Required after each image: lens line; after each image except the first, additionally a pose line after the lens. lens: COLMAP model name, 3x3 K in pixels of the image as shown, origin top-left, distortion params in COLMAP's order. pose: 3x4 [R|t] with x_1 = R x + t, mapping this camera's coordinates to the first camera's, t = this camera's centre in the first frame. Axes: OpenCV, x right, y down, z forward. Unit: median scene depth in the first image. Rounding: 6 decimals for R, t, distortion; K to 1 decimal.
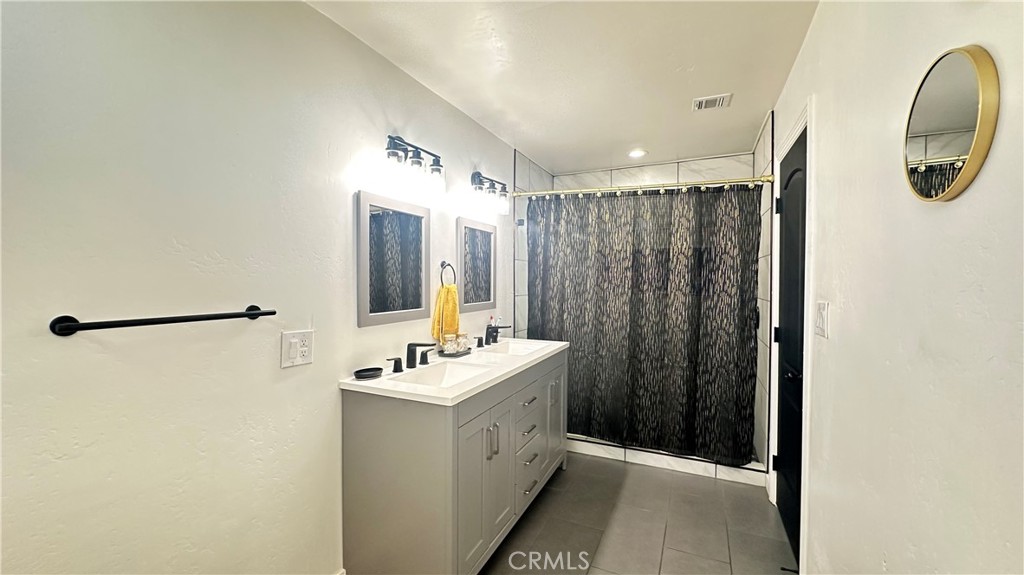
lens RADIAL K [[402.7, 0, 513.4], [0, 402.7, 289.7], [0, 0, 1]] dist [-0.009425, 0.002018]
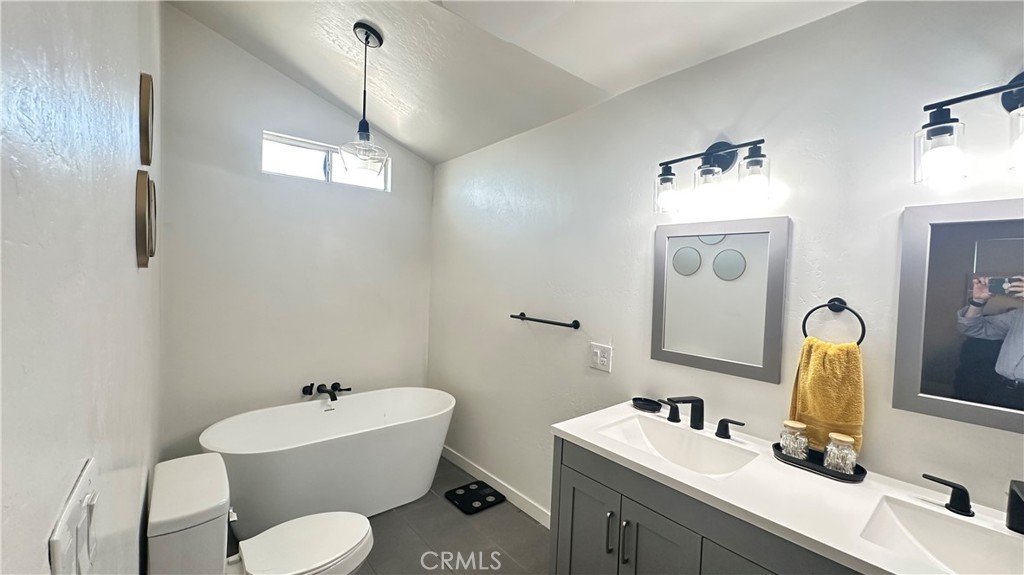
lens RADIAL K [[402.7, 0, 512.4], [0, 402.7, 288.1], [0, 0, 1]] dist [-0.009425, 0.002018]
pose [[-0.437225, 0.004302, -0.899342, 0.457180], [-0.063772, 0.997323, 0.035774, -0.065974], [0.897088, 0.072994, -0.435780, 0.725350]]
